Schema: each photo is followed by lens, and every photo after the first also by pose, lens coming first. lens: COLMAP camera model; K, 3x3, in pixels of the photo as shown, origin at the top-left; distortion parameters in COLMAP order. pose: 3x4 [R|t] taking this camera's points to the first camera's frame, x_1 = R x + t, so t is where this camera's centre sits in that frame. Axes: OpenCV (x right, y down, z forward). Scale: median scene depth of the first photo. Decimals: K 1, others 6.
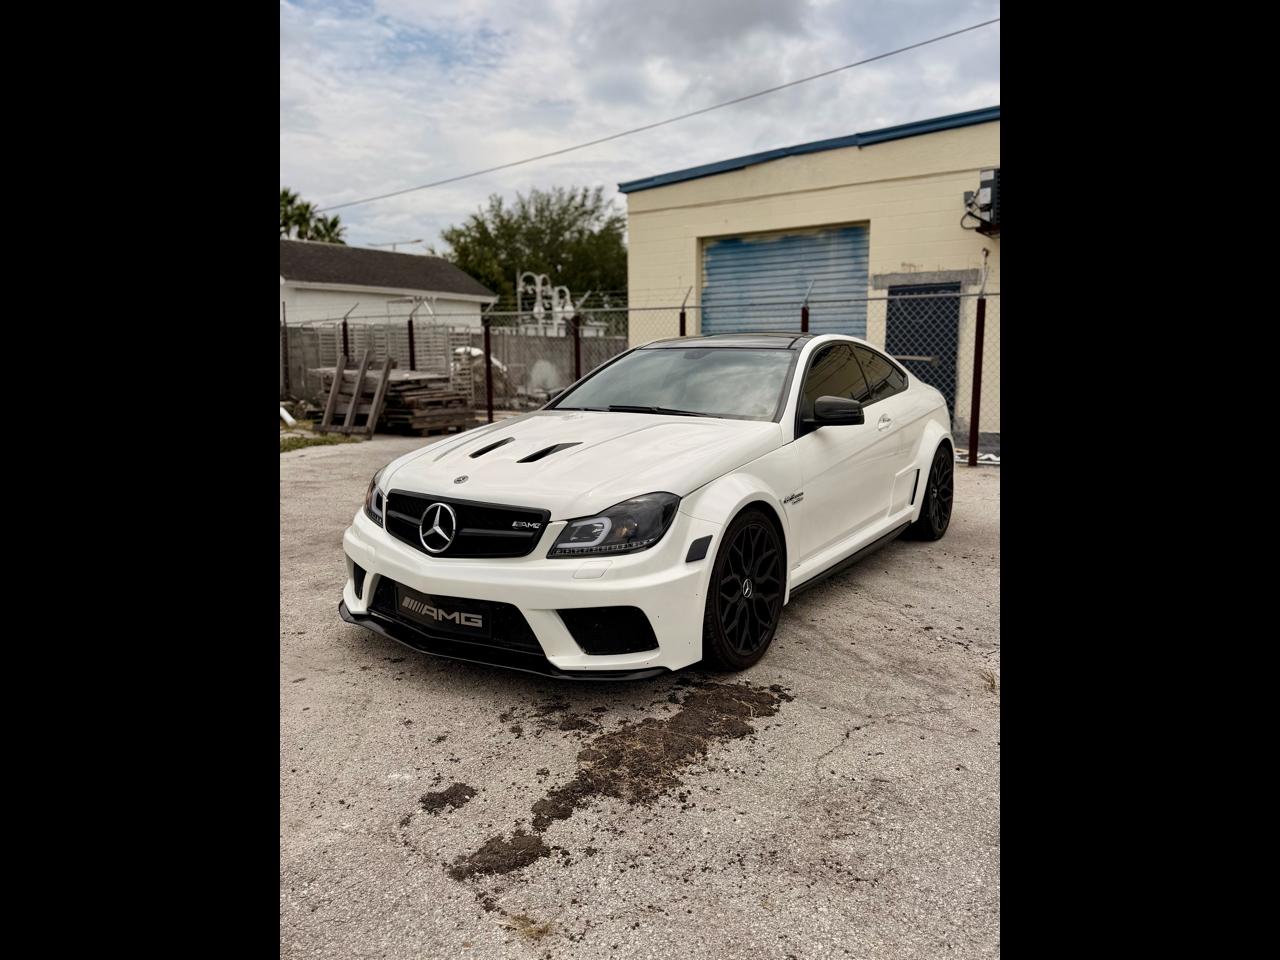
lens RADIAL K [[1071.0, 0, 690.3], [0, 1071.0, 443.5], [0, 0, 1]] dist [0.137929, -0.578779]
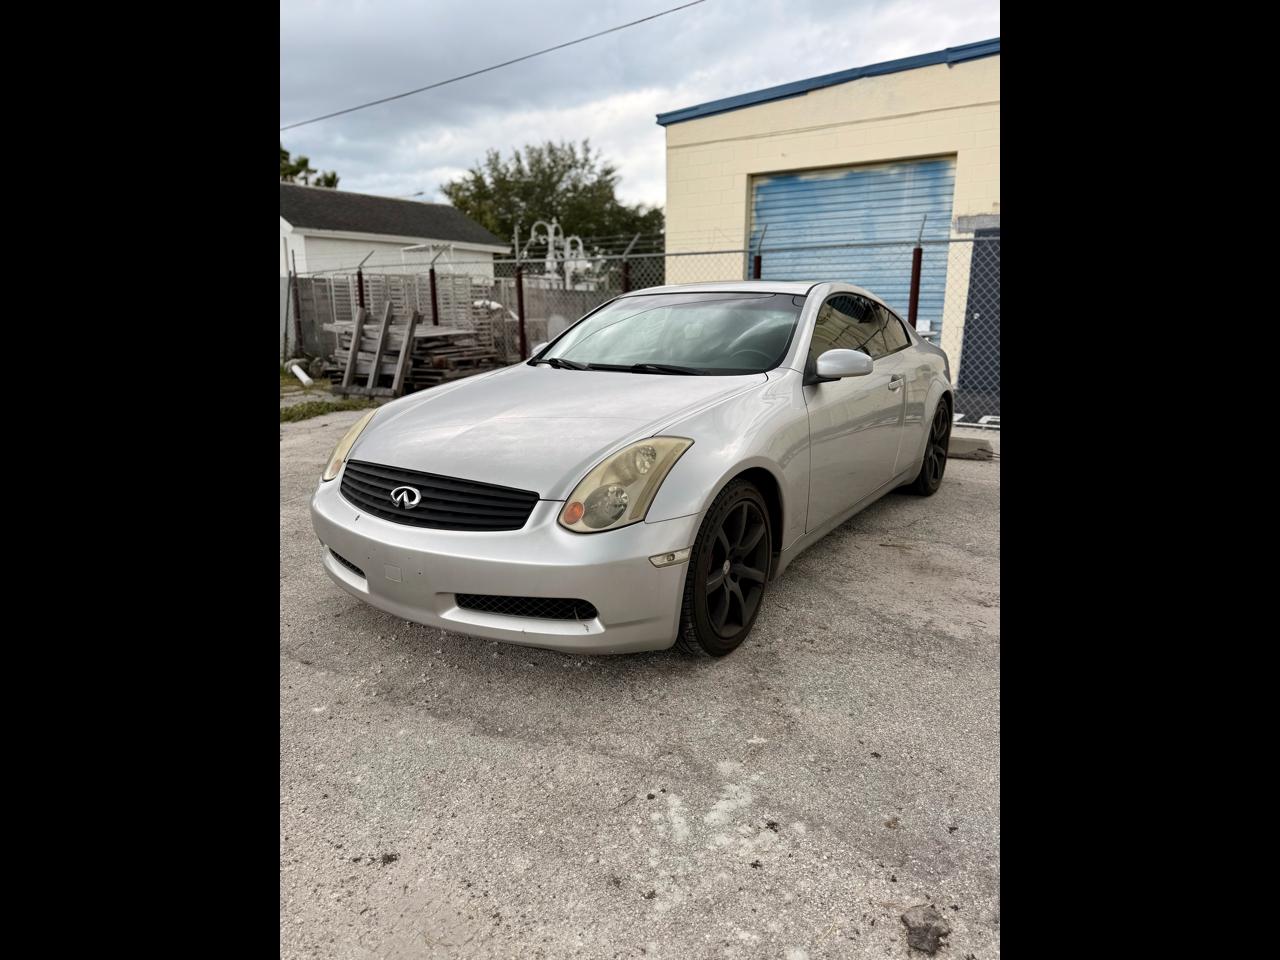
lens RADIAL K [[931.7, 0, 632.0], [0, 931.7, 516.9], [0, 0, 1]] dist [-0.008731, -0.008888]
pose [[0.999920, 0.004629, -0.011758, -0.075870], [-0.002995, 0.990791, 0.135364, -0.012982], [0.012277, -0.135318, 0.990726, 0.183869]]
